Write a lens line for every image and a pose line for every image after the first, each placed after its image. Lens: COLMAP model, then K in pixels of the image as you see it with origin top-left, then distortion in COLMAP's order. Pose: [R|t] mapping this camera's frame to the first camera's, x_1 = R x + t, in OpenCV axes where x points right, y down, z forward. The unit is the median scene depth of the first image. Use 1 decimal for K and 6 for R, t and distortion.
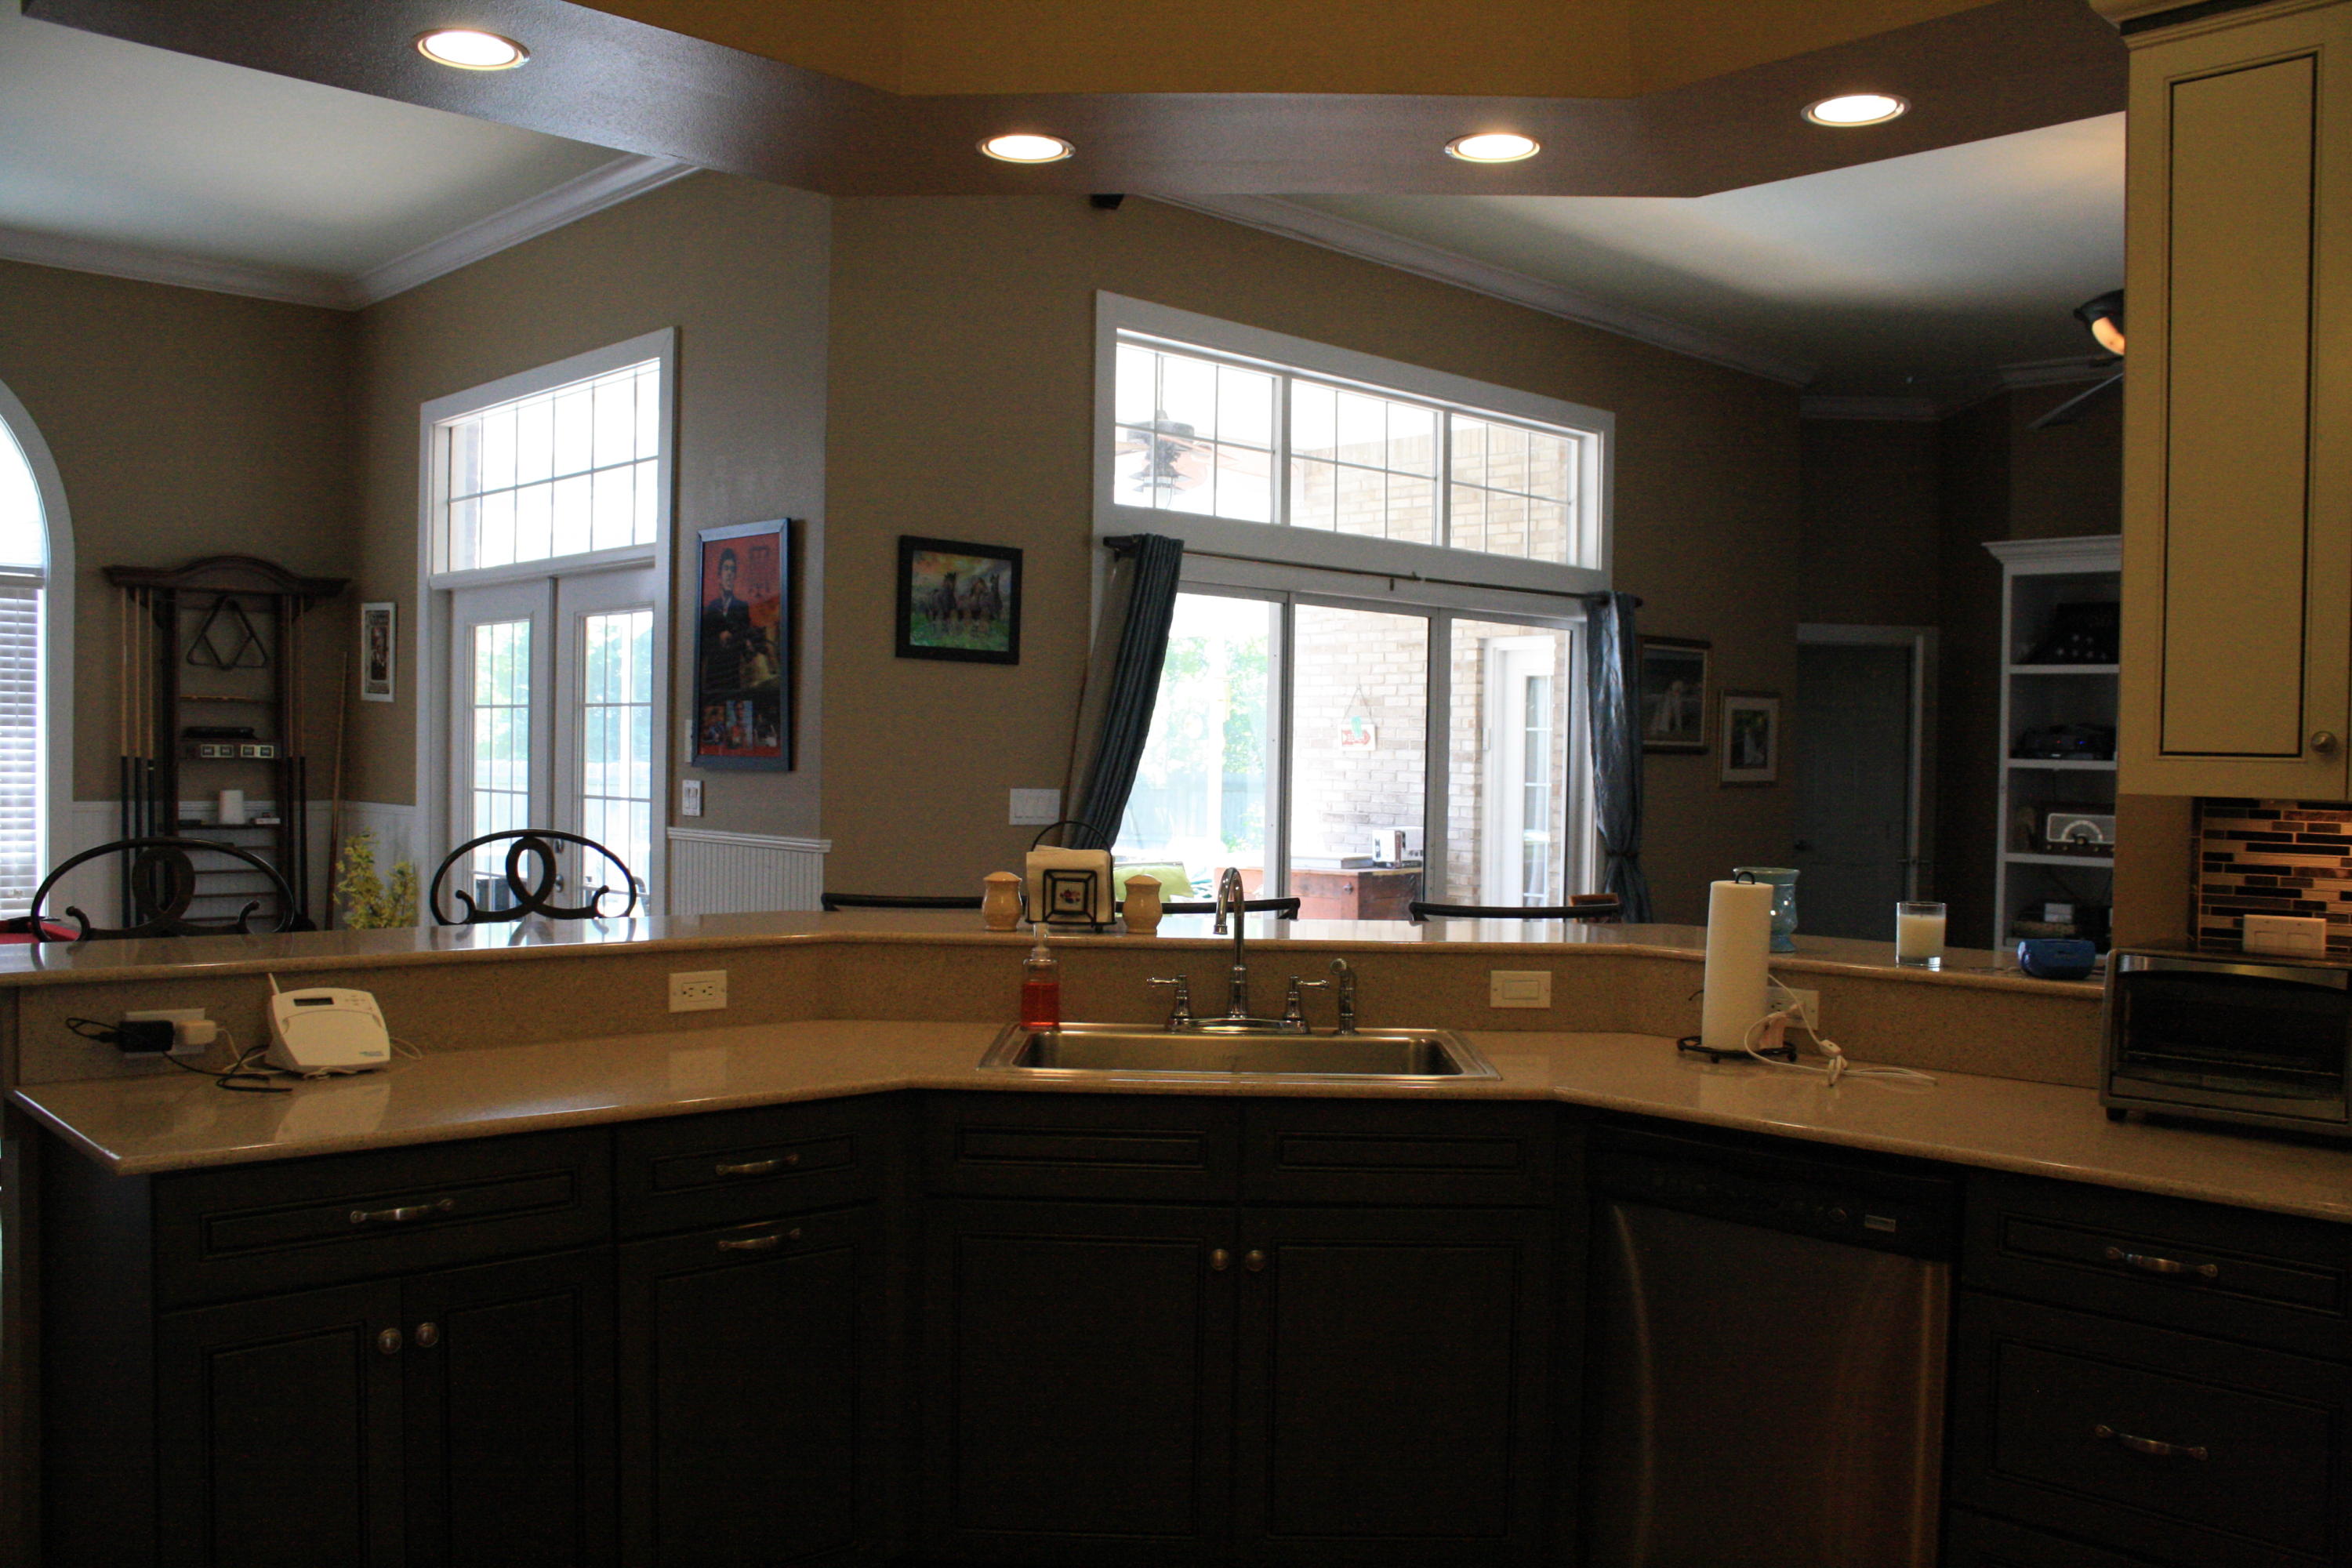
lens RADIAL K [[1969.9, 0, 1176.0], [0, 1969.9, 784.0], [0, 0, 1]] dist [-0.168539, 0.155073]
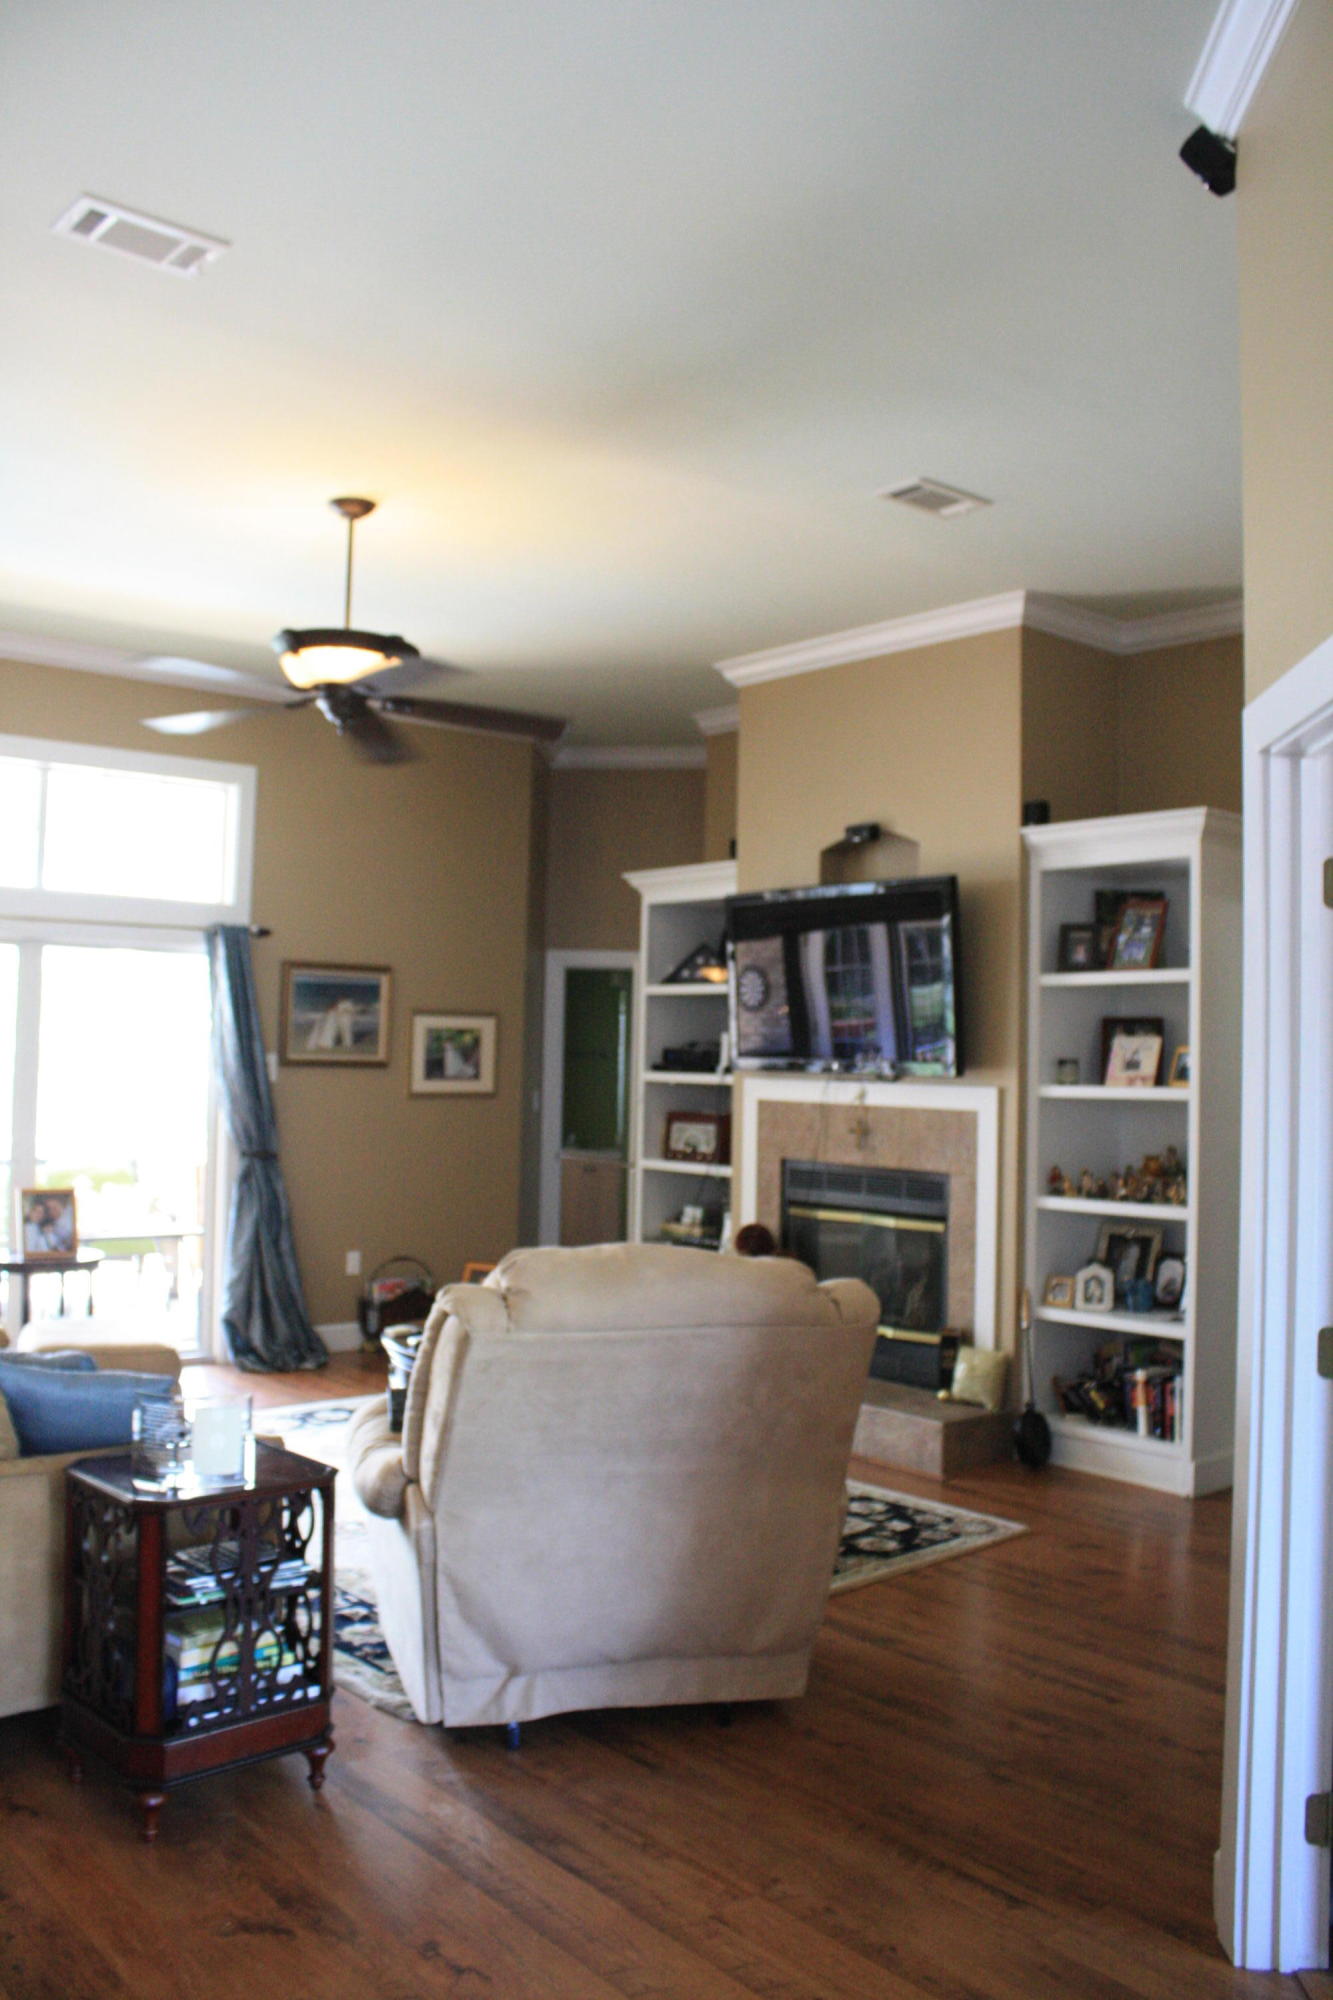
lens RADIAL K [[1675.1, 0, 676.0], [0, 1675.1, 990.7], [0, 0, 1]] dist [-0.168539, 0.155073]
pose [[0.998328, 0.000997, -0.057795, 0.727143], [-0.004507, 0.998150, -0.060627, -0.002757], [0.057628, 0.060786, 0.996486, 0.074932]]
